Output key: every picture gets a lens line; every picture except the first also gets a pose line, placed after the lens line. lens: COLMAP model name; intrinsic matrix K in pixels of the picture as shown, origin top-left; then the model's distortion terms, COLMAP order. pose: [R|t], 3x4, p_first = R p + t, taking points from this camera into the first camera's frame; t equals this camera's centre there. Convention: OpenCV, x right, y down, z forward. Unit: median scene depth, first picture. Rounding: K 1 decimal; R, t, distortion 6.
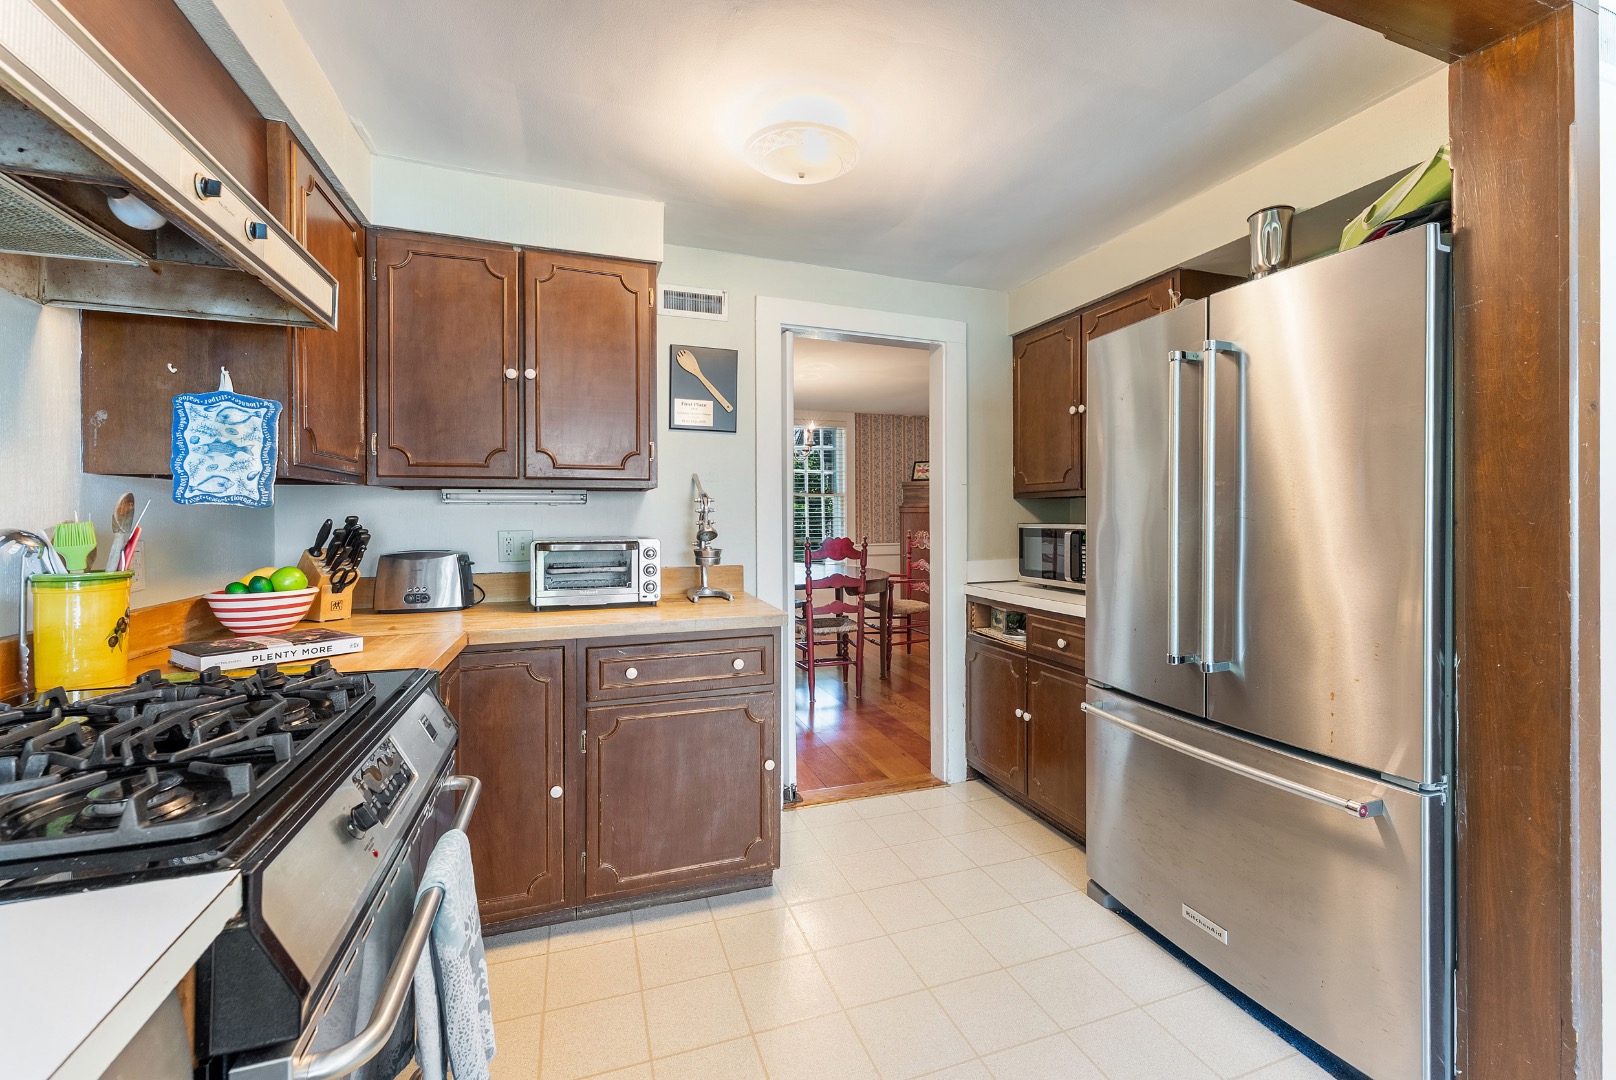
lens RADIAL K [[661.2, 0, 806.4], [0, 661.2, 520.3], [0, 0, 1]] dist [0.001494, -0.001629]
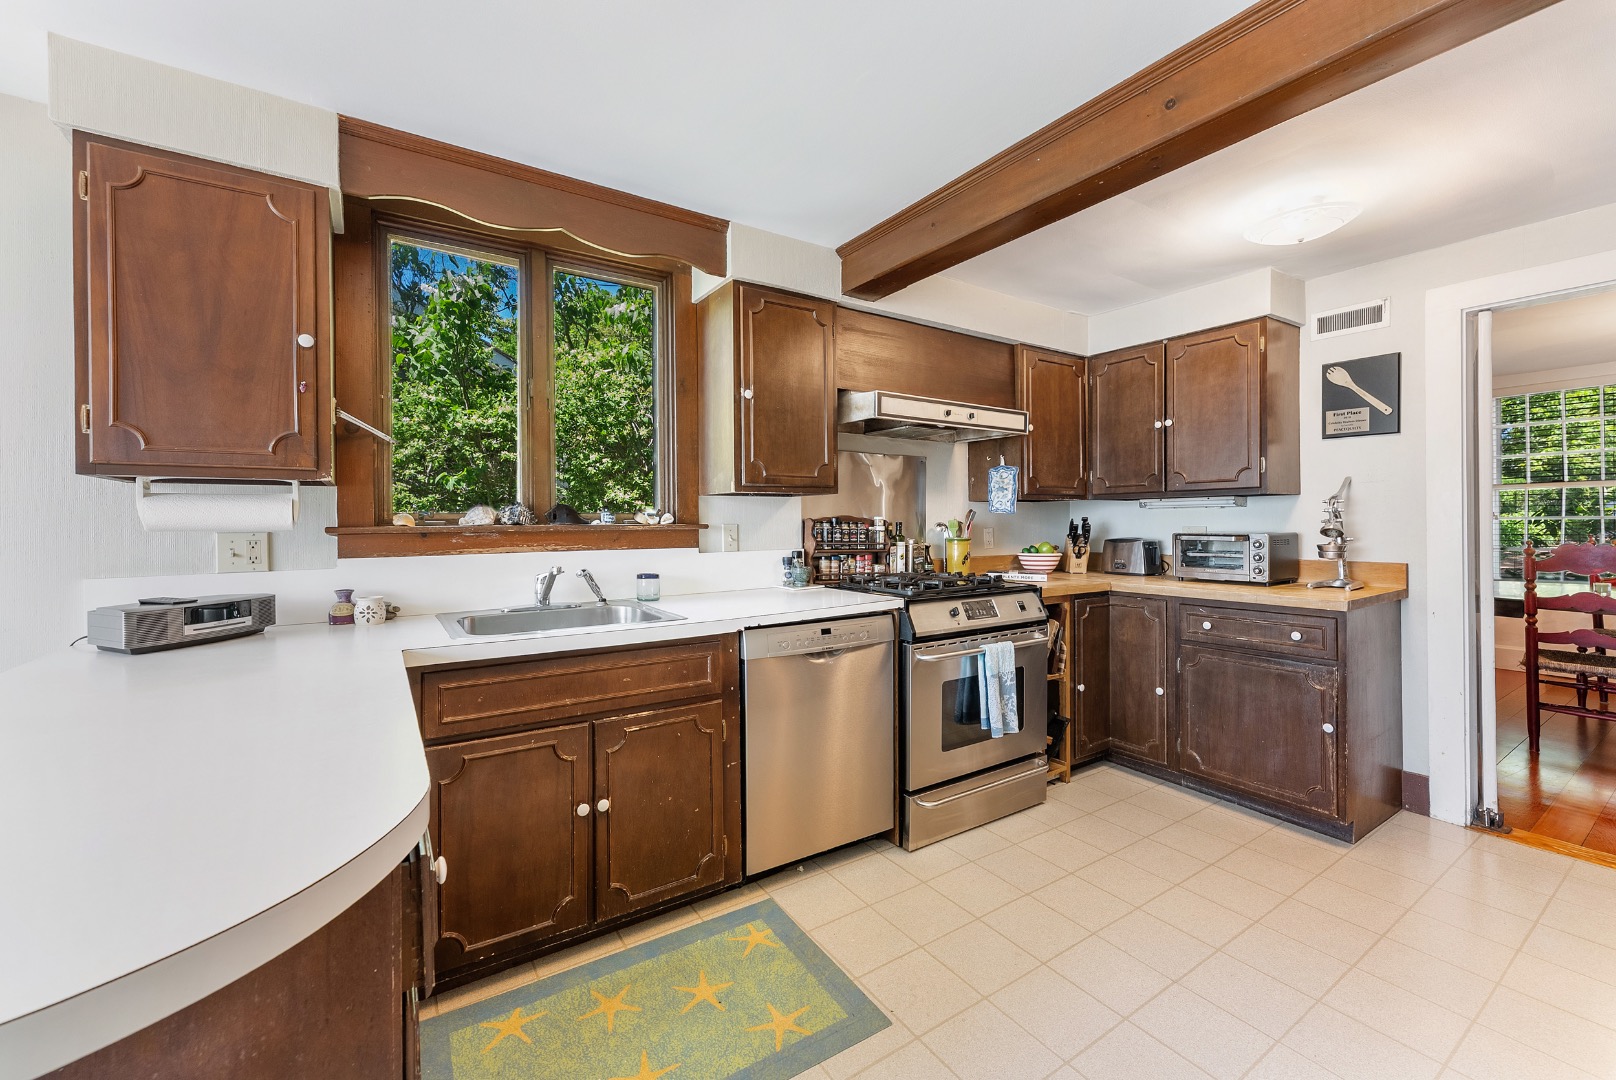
lens RADIAL K [[661.2, 0, 806.1], [0, 661.2, 527.3], [0, 0, 1]] dist [0.001494, -0.001629]
pose [[0.241828, 0.010672, -0.970260, 0.882490], [0.001505, 0.999934, 0.011374, 0.000666], [0.970318, -0.004211, 0.241796, -0.183785]]
